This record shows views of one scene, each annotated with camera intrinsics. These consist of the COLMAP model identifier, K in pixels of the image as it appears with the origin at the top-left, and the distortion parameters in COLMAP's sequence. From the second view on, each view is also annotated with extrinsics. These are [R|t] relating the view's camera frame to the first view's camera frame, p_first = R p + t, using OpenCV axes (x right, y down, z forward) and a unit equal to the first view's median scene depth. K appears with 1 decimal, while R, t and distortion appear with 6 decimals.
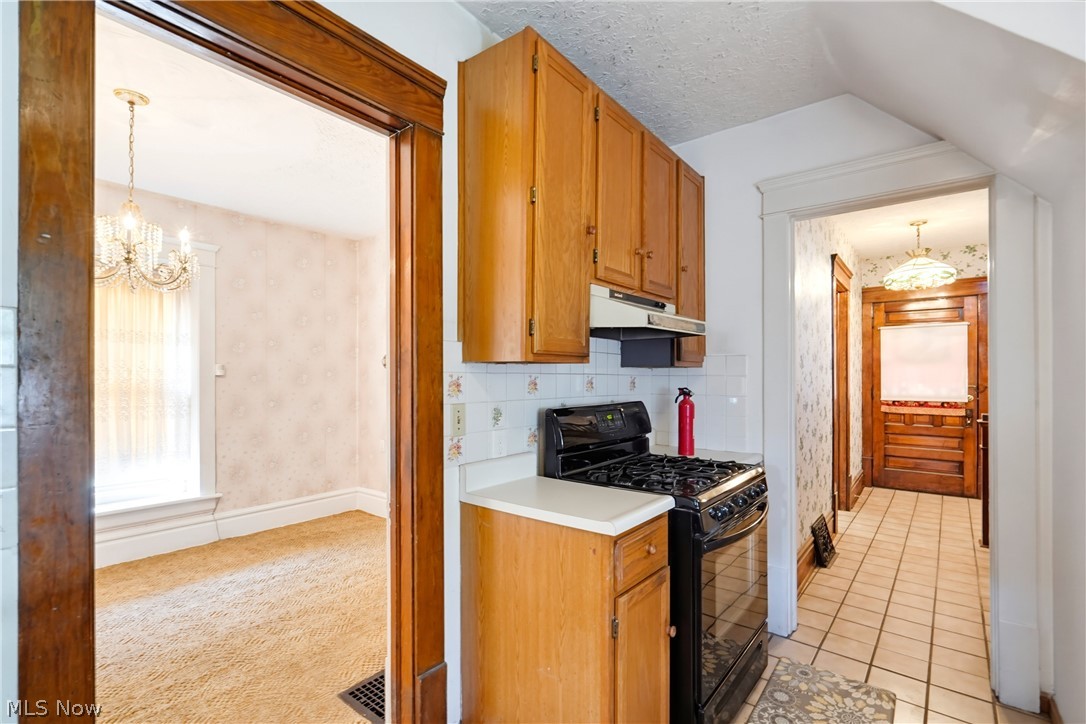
lens RADIAL K [[501.4, 0, 543.9], [0, 501.4, 375.9], [0, 0, 1]] dist [0.001116, 0.000271]
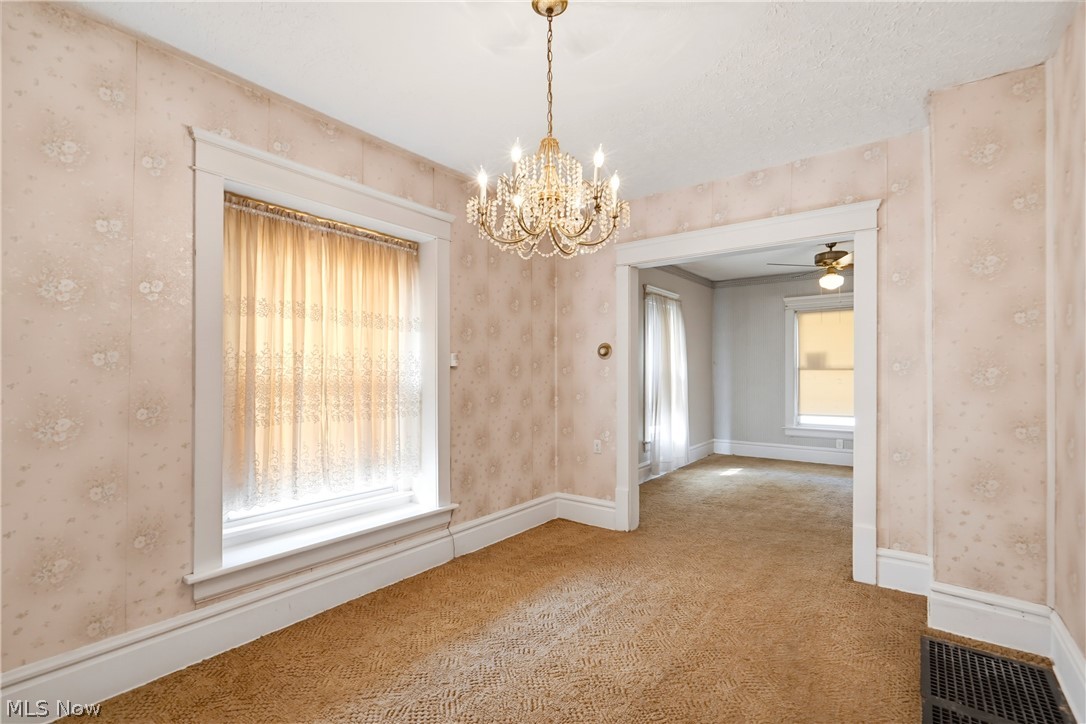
lens RADIAL K [[501.9, 0, 546.7], [0, 501.9, 368.7], [0, 0, 1]] dist [-0.002928, -0.000208]
pose [[0.999760, -0.004228, 0.021513, -0.507551], [0.004284, 0.999988, -0.002551, 0.005723], [-0.021502, 0.002642, 0.999765, 0.138244]]
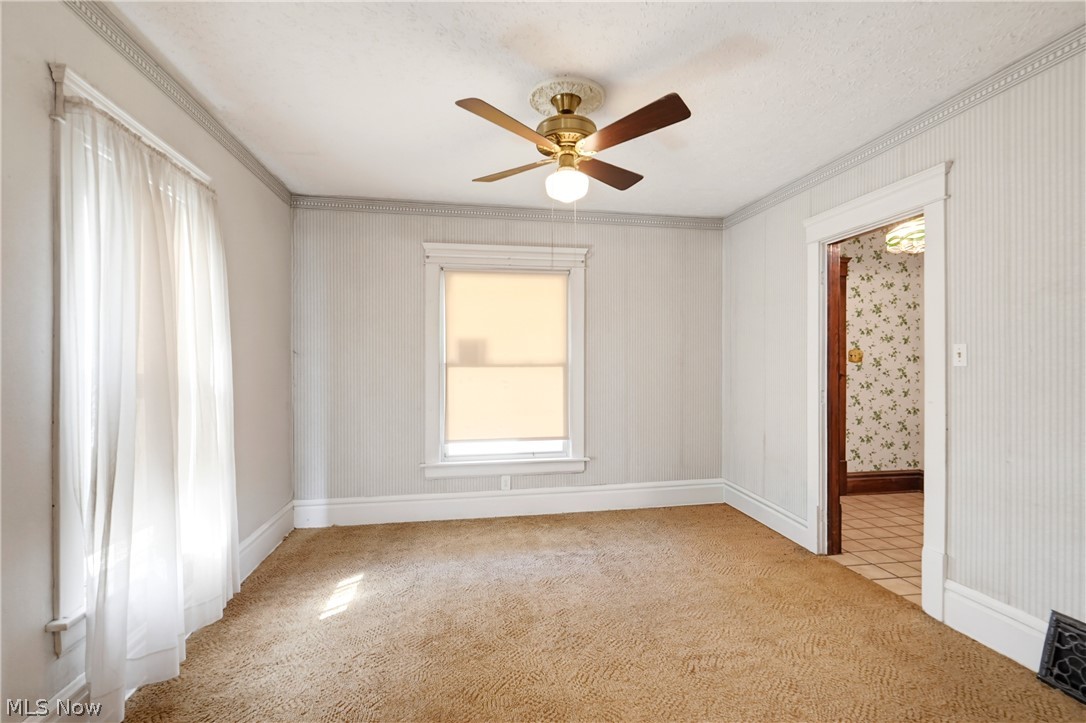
lens RADIAL K [[501.9, 0, 546.7], [0, 501.9, 368.2], [0, 0, 1]] dist [-0.002928, -0.000208]
pose [[0.668131, -0.007287, 0.744008, -0.230067], [0.002188, 0.999967, 0.007830, 0.004485], [-0.744041, -0.003603, 0.668125, 1.010855]]
